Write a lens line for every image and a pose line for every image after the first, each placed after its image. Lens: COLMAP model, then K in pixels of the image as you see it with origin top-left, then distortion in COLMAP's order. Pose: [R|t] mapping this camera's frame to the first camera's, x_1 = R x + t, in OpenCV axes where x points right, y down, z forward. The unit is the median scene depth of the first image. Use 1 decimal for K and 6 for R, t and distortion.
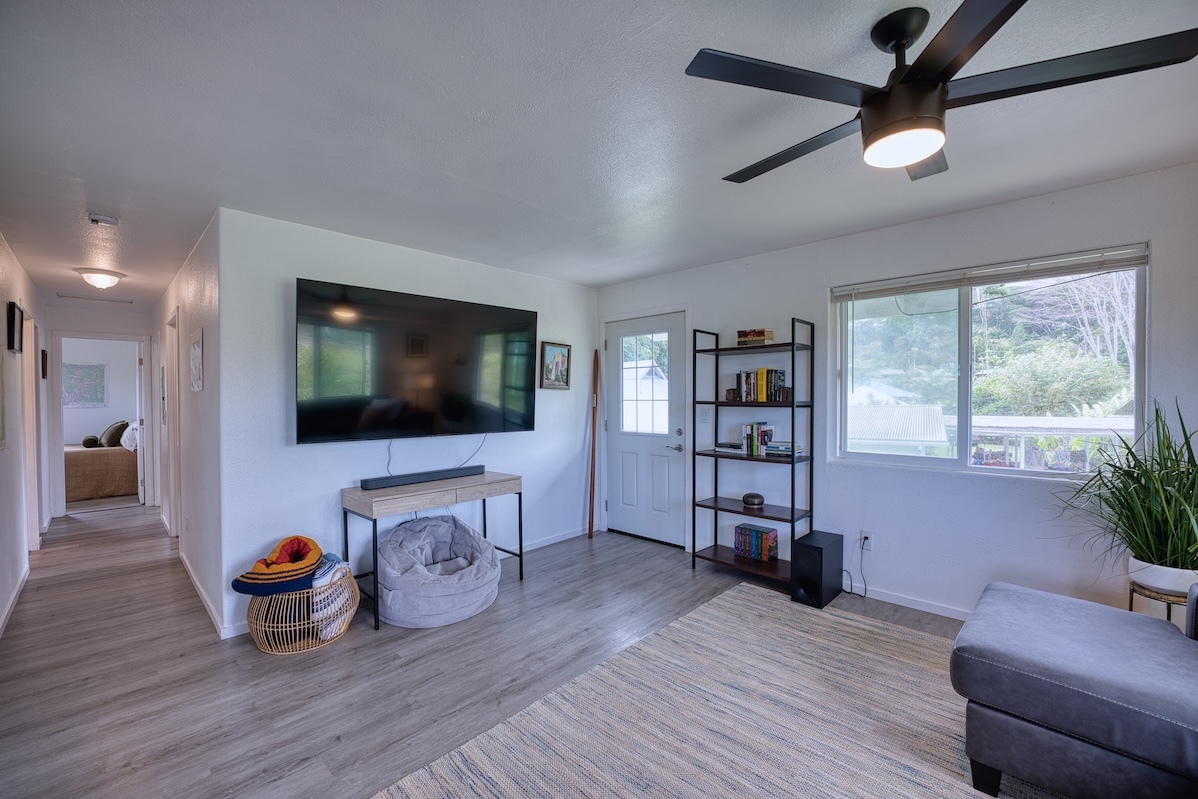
lens RADIAL K [[486.9, 0, 593.3], [0, 486.9, 405.0], [0, 0, 1]] dist [-0.027901, 0.002916]
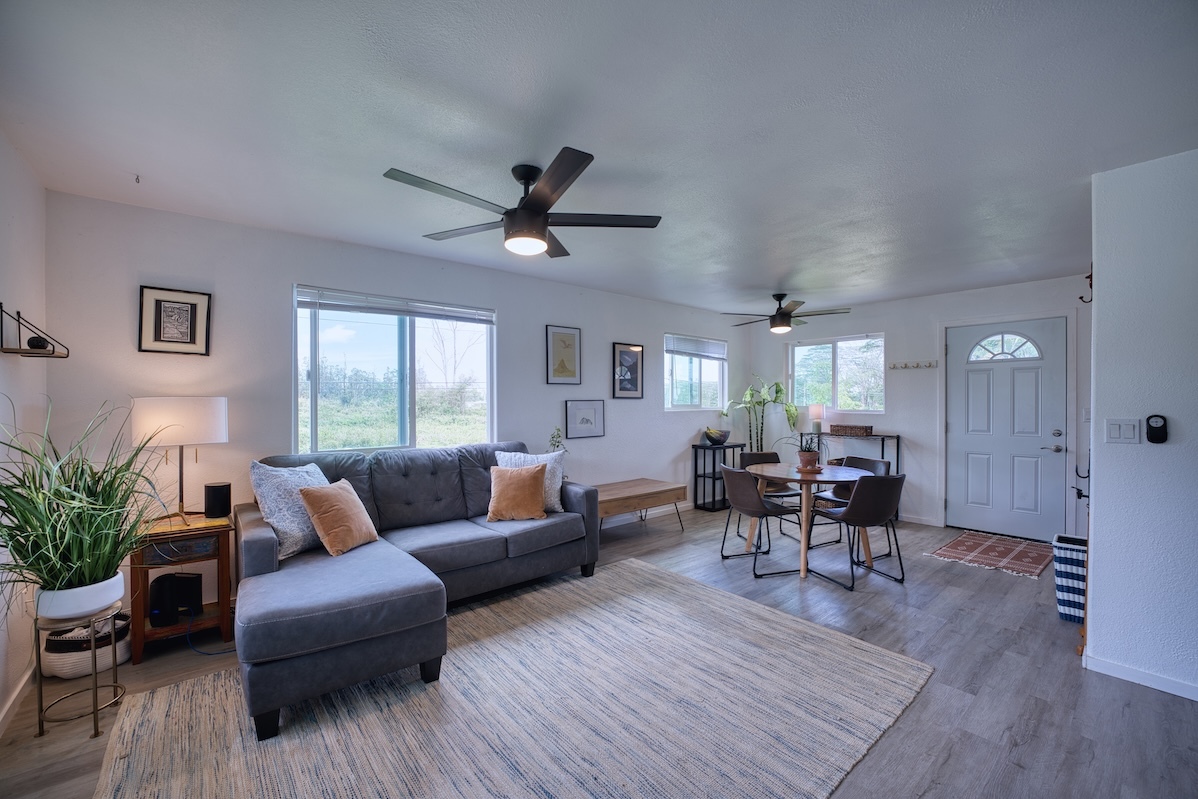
lens RADIAL K [[486.9, 0, 594.7], [0, 486.9, 402.4], [0, 0, 1]] dist [-0.027901, 0.002916]
pose [[-0.993966, 0.005542, 0.109552, 0.102452], [0.007796, 0.999766, 0.020155, -0.009592], [-0.109414, 0.020887, -0.993777, 1.206215]]
